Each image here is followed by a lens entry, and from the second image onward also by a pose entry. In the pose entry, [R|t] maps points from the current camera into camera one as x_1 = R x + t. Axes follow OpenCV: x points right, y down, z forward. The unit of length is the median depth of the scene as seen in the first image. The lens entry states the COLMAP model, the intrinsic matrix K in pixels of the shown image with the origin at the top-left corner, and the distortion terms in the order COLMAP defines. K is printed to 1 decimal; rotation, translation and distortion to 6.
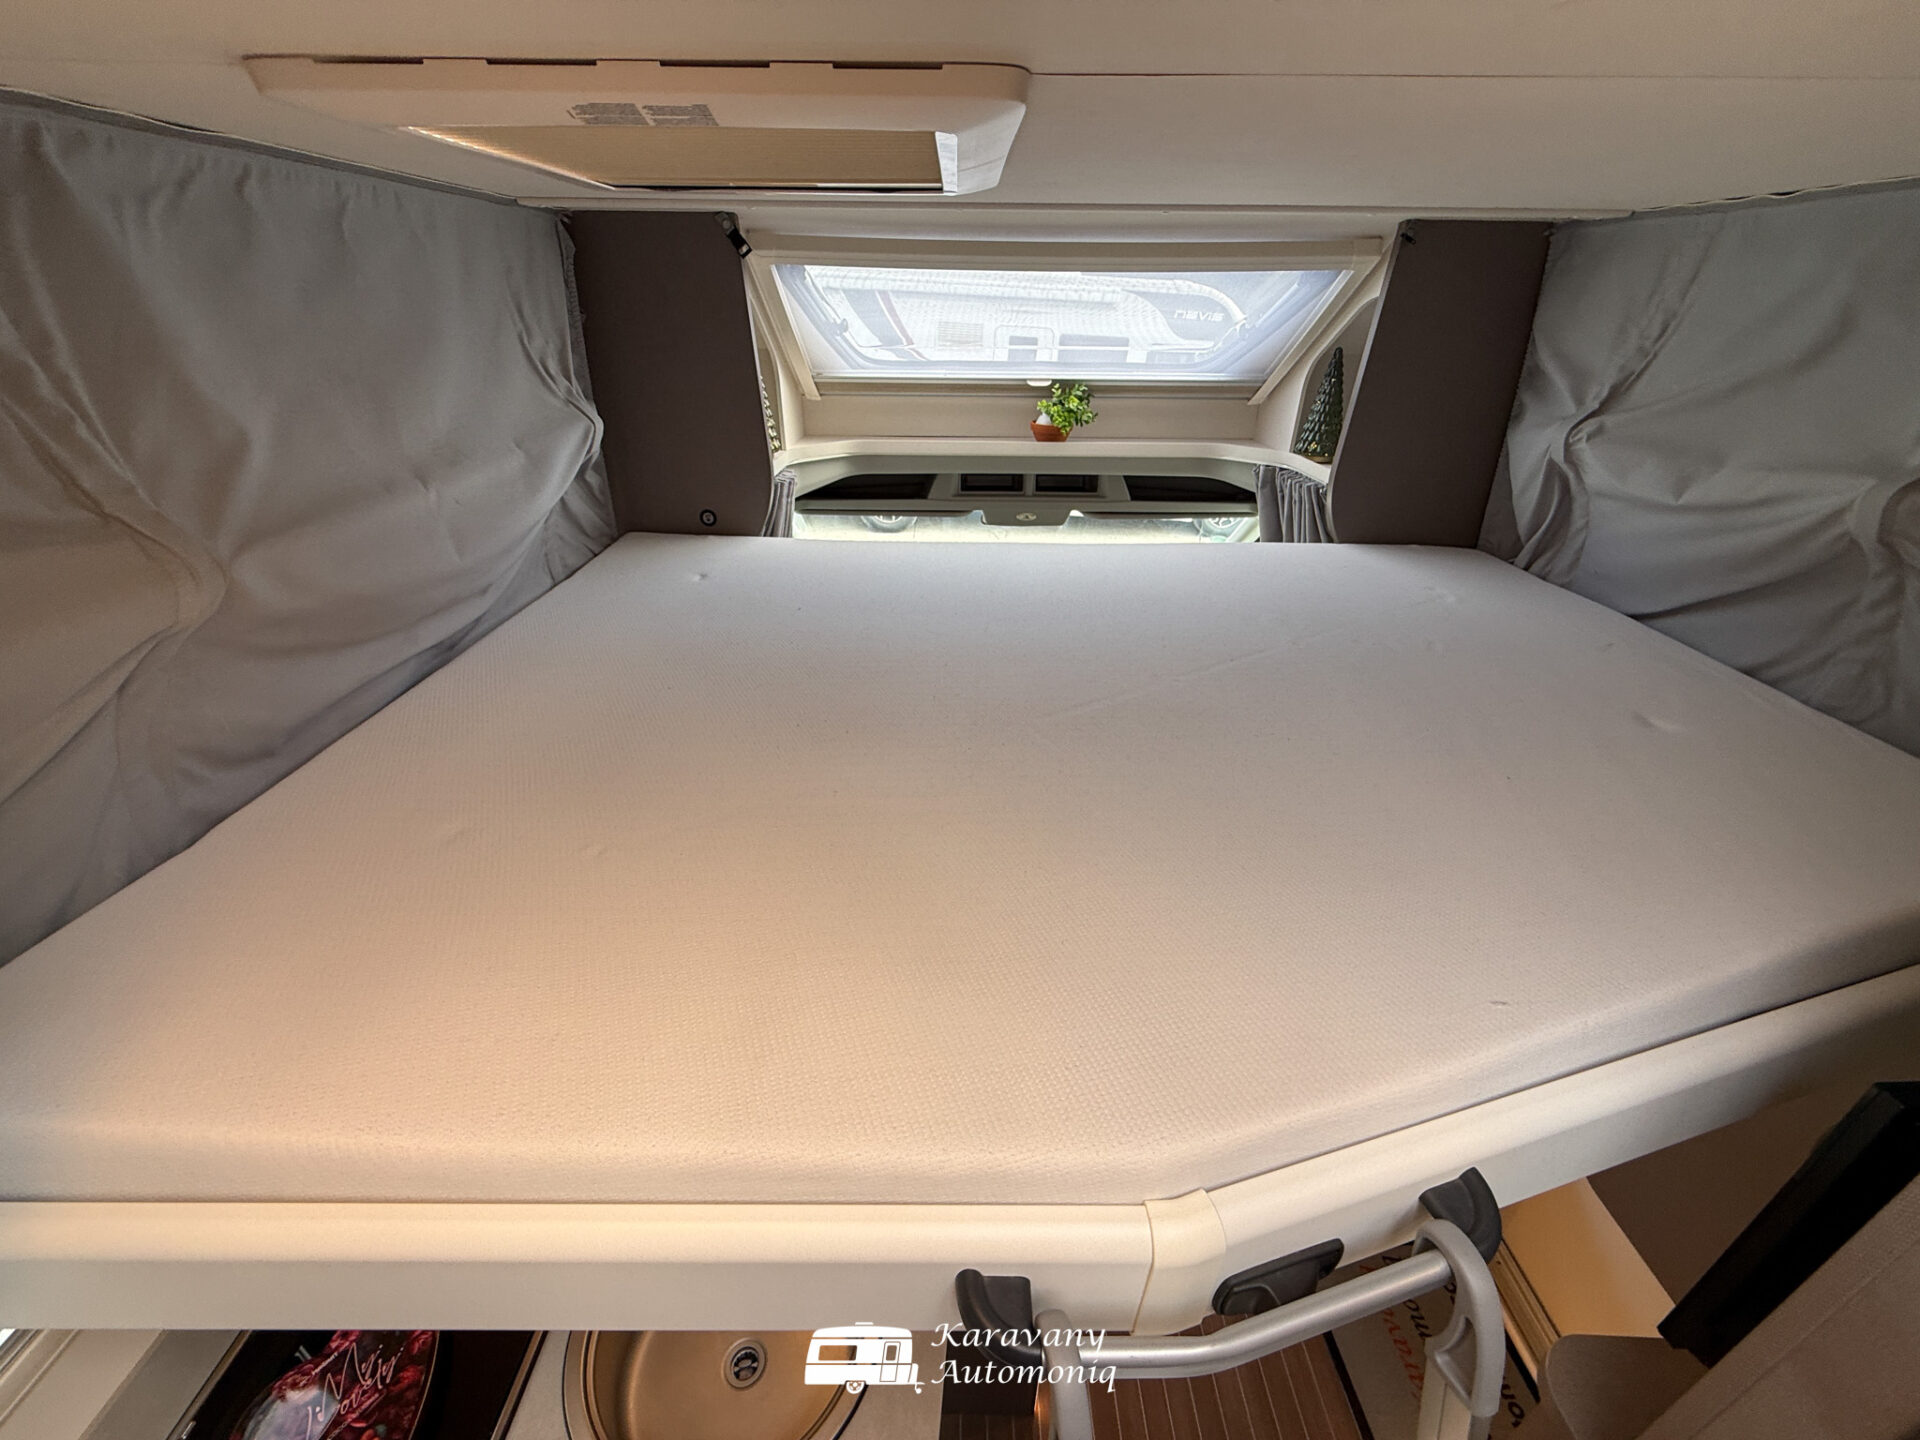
lens RADIAL K [[767.0, 0, 959.0], [0, 767.0, 723.1], [0, 0, 1]] dist [0.001001, -0.000478]
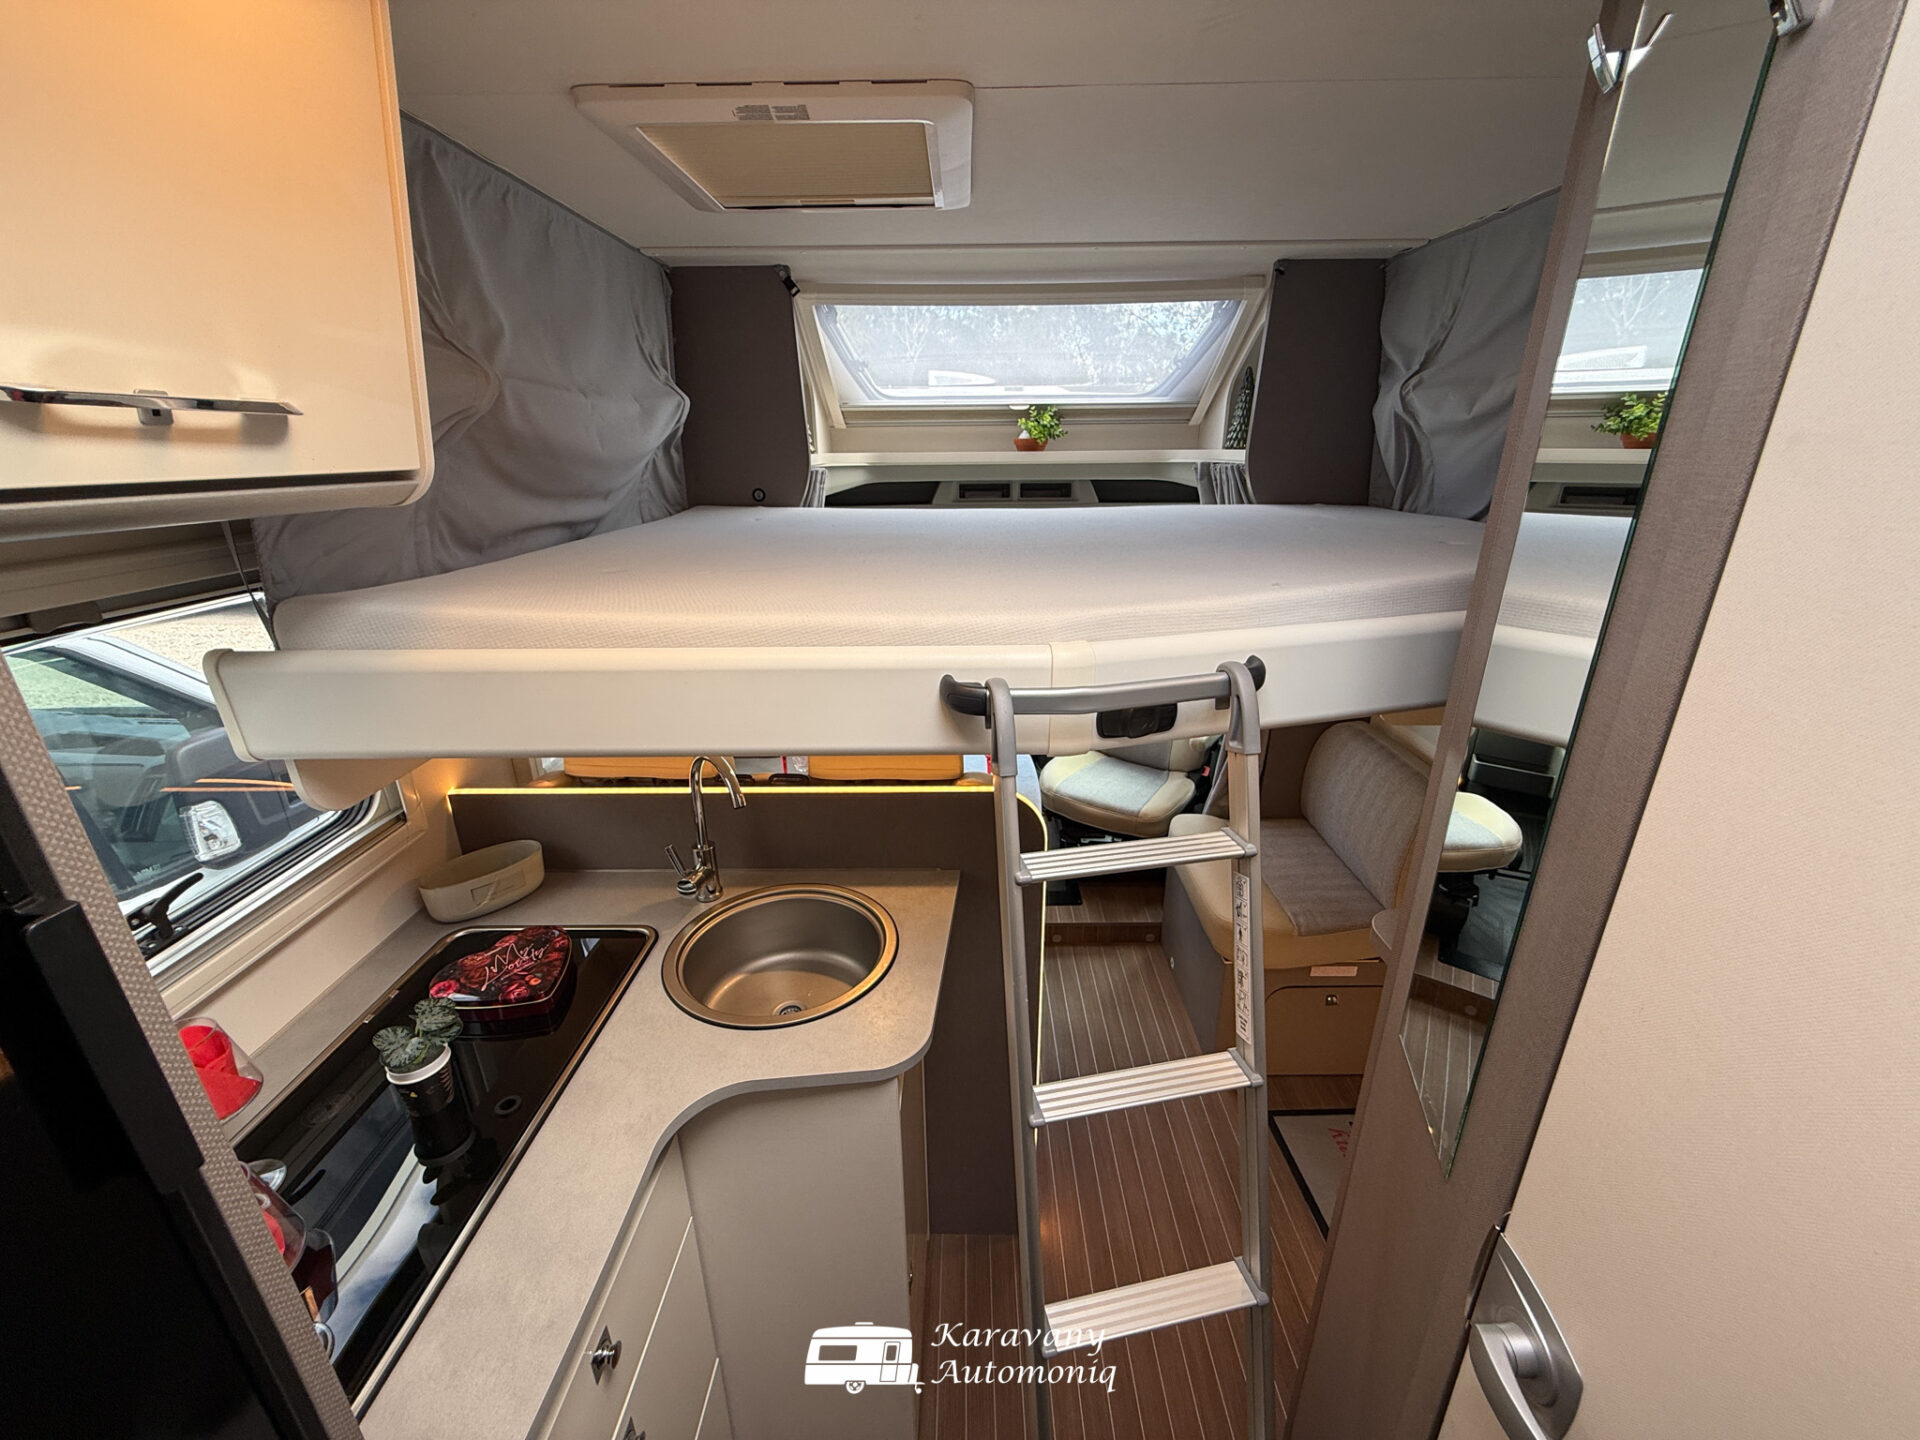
lens RADIAL K [[767.0, 0, 960.7], [0, 767.0, 721.5], [0, 0, 1]] dist [0.001001, -0.000478]
pose [[0.999821, -0.014740, -0.011884, 0.020718], [0.012737, 0.988010, -0.153865, 0.352083], [0.014010, 0.153686, 0.988020, -0.226810]]
